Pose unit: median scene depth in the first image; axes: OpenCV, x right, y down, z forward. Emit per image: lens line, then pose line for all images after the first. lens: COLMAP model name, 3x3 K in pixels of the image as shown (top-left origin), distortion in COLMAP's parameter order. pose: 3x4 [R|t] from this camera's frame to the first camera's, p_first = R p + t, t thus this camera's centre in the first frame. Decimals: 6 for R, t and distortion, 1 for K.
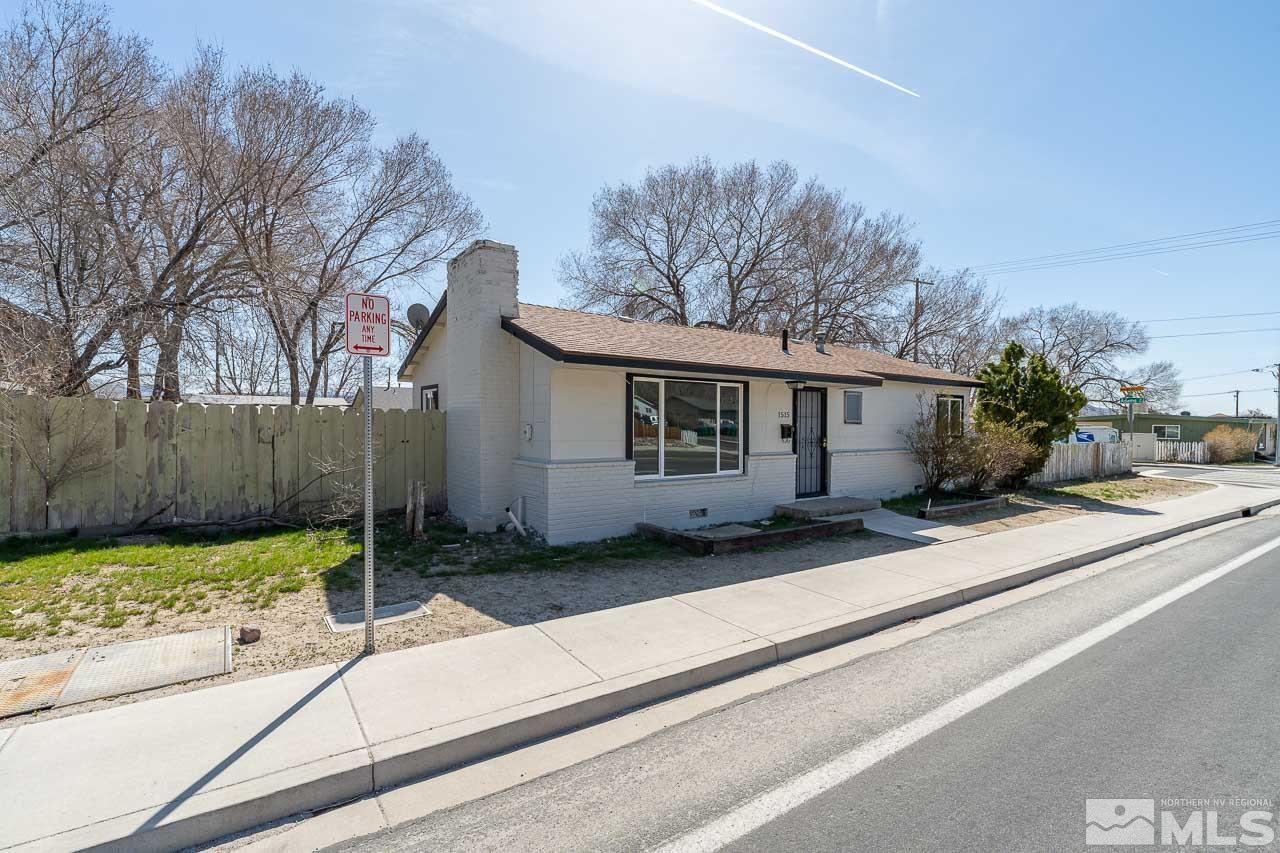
lens RADIAL K [[570.5, 0, 636.5], [0, 570.5, 401.0], [0, 0, 1]] dist [-0.000397, 0.000089]
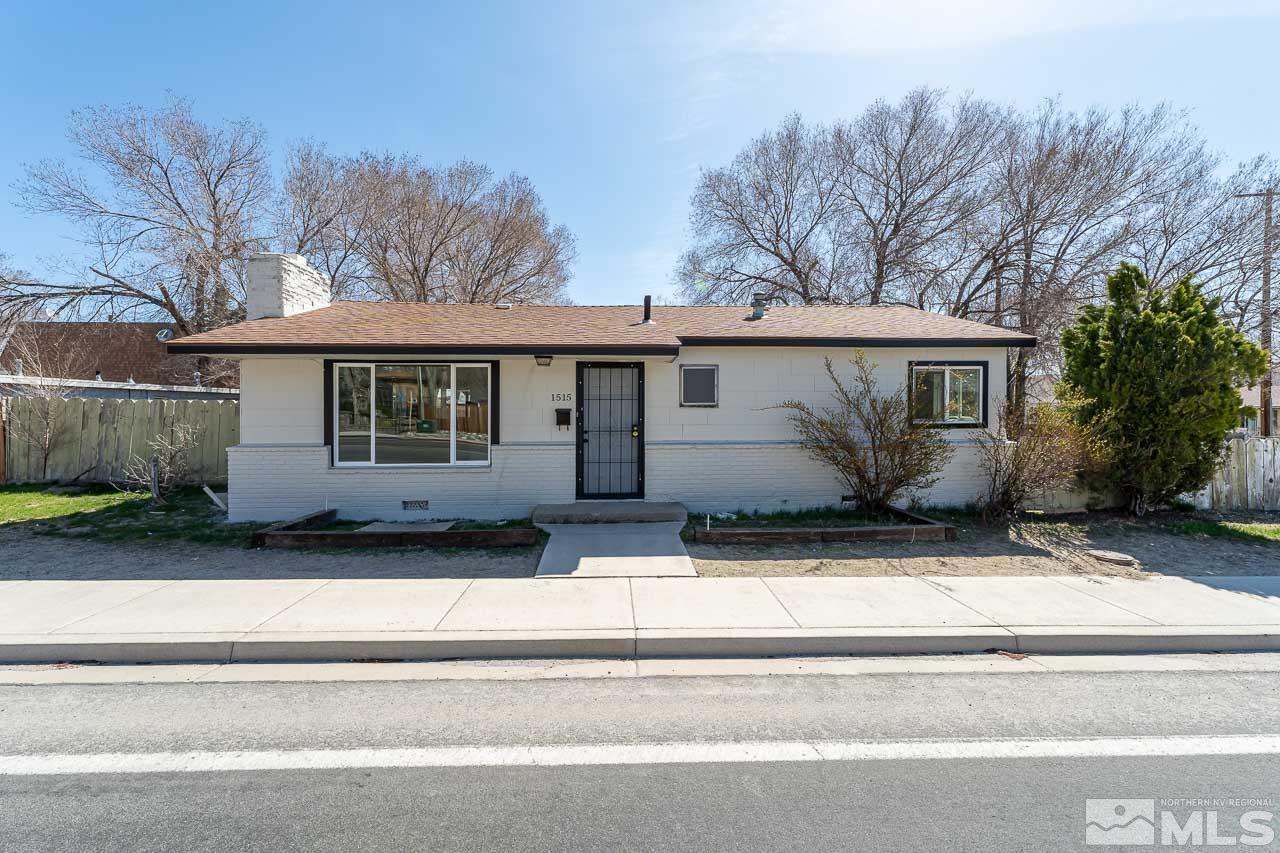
lens RADIAL K [[515.6, 0, 636.4], [0, 515.6, 393.0], [0, 0, 1]] dist [0.001590, -0.000695]
pose [[0.845576, -0.031228, -0.532941, 0.814364], [0.029485, 0.999496, -0.011785, 0.032131], [0.533040, -0.005748, 0.846071, 0.451585]]
